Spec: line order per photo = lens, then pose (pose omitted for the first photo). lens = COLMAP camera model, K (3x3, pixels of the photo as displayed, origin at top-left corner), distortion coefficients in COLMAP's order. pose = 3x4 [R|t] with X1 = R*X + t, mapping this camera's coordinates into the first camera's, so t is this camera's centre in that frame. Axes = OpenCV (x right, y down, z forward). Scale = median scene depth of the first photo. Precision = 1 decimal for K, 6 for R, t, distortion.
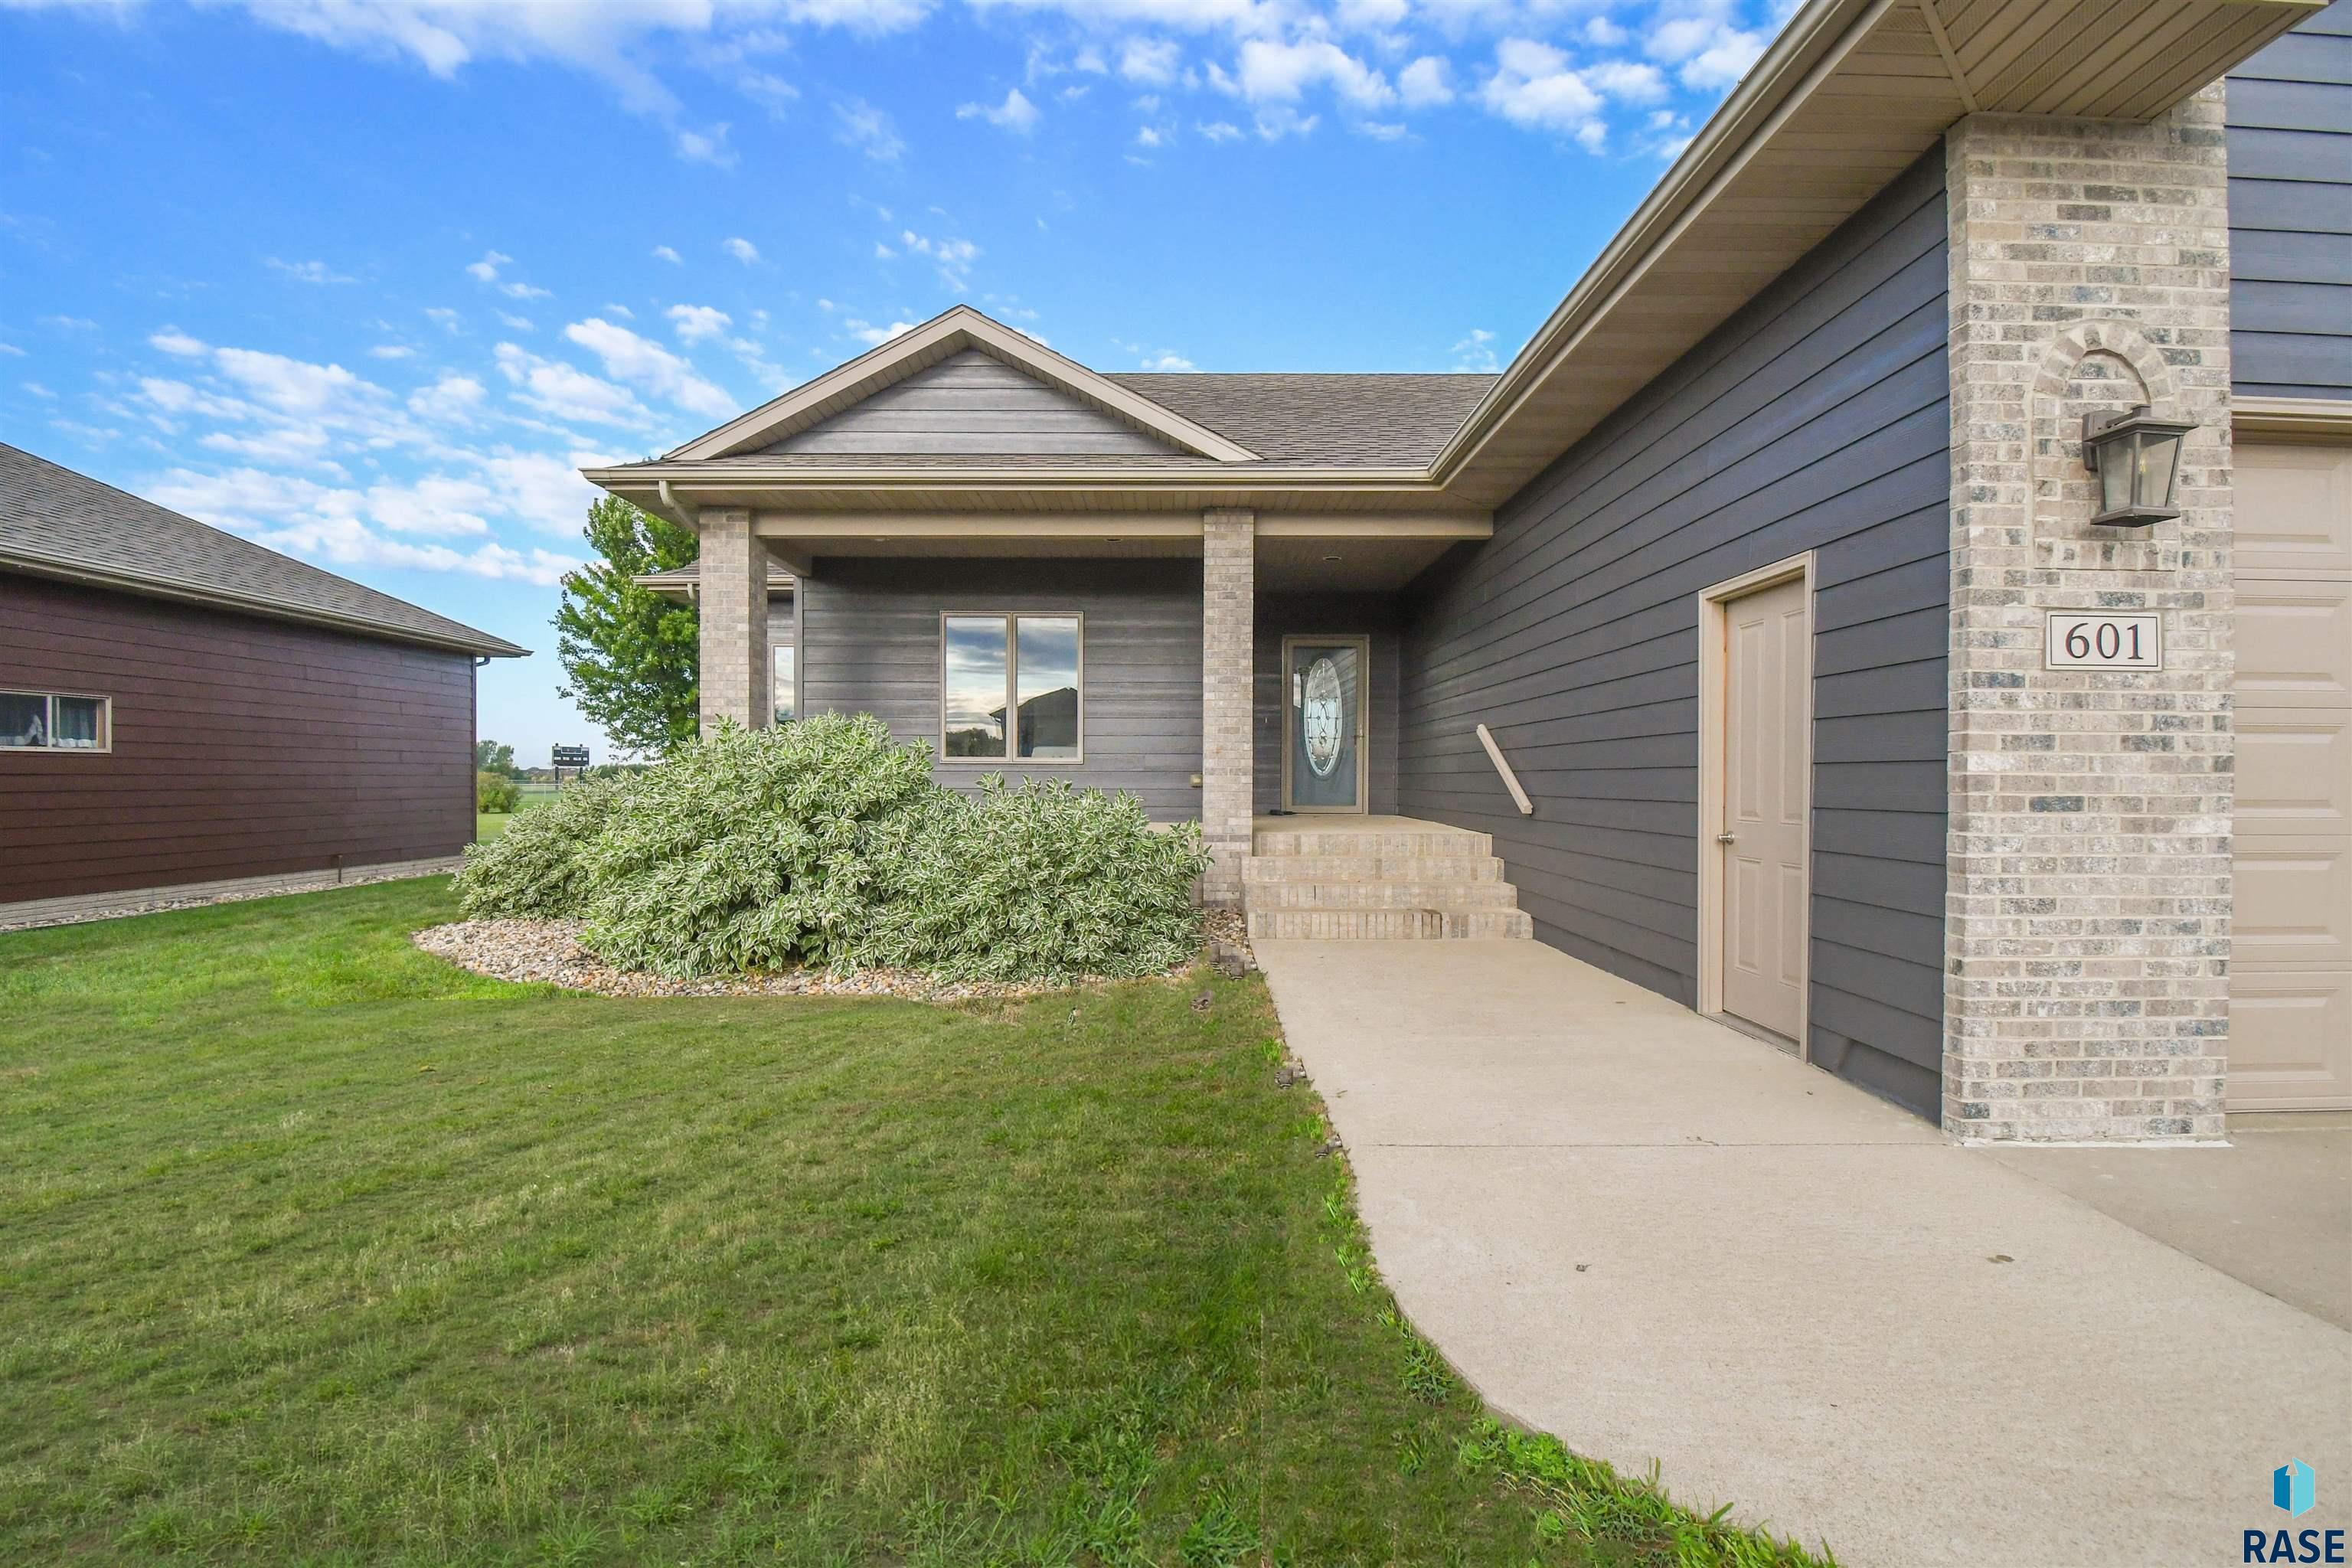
lens RADIAL K [[1083.4, 0, 1194.4], [0, 1083.4, 793.0], [0, 0, 1]] dist [0.065472, 0.001339]
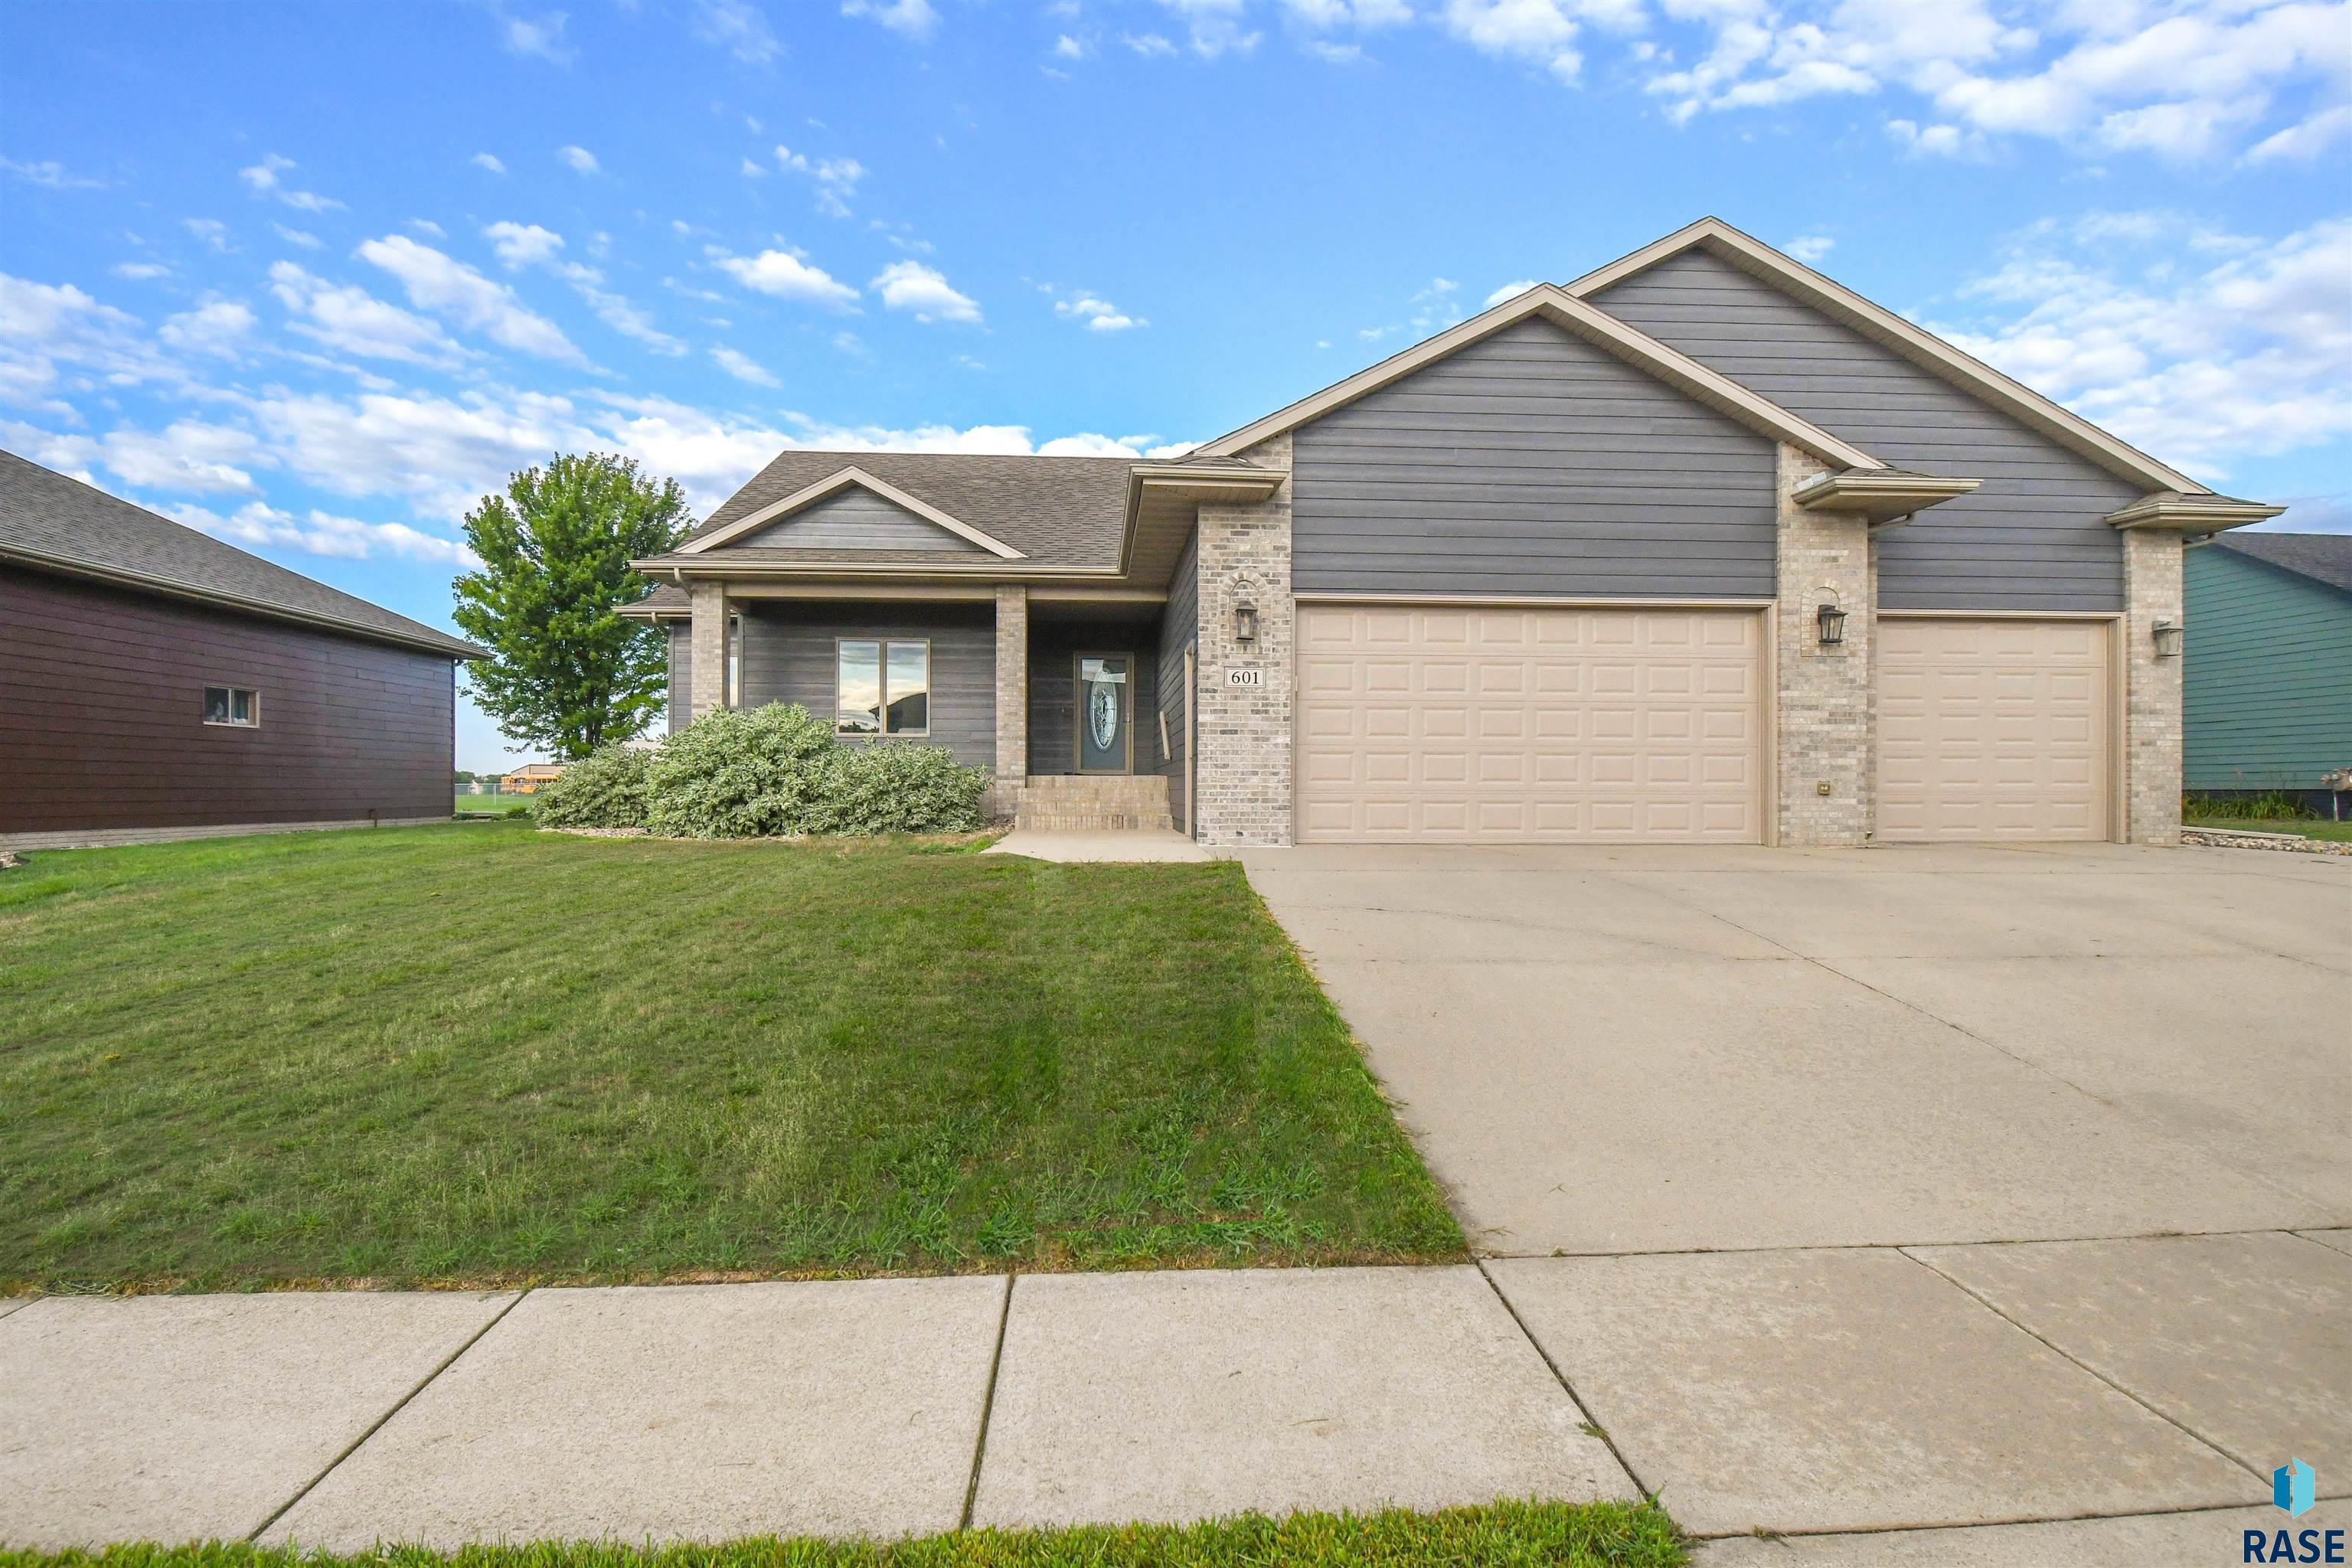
lens RADIAL K [[1318.1, 0, 1181.2], [0, 1318.1, 787.8], [0, 0, 1]] dist [0.025429, 0.005829]
pose [[0.998987, 0.006145, 0.044588, 0.162211], [-0.005226, 0.999772, -0.020688, 0.137404], [-0.044705, 0.020434, 0.998791, -0.672077]]
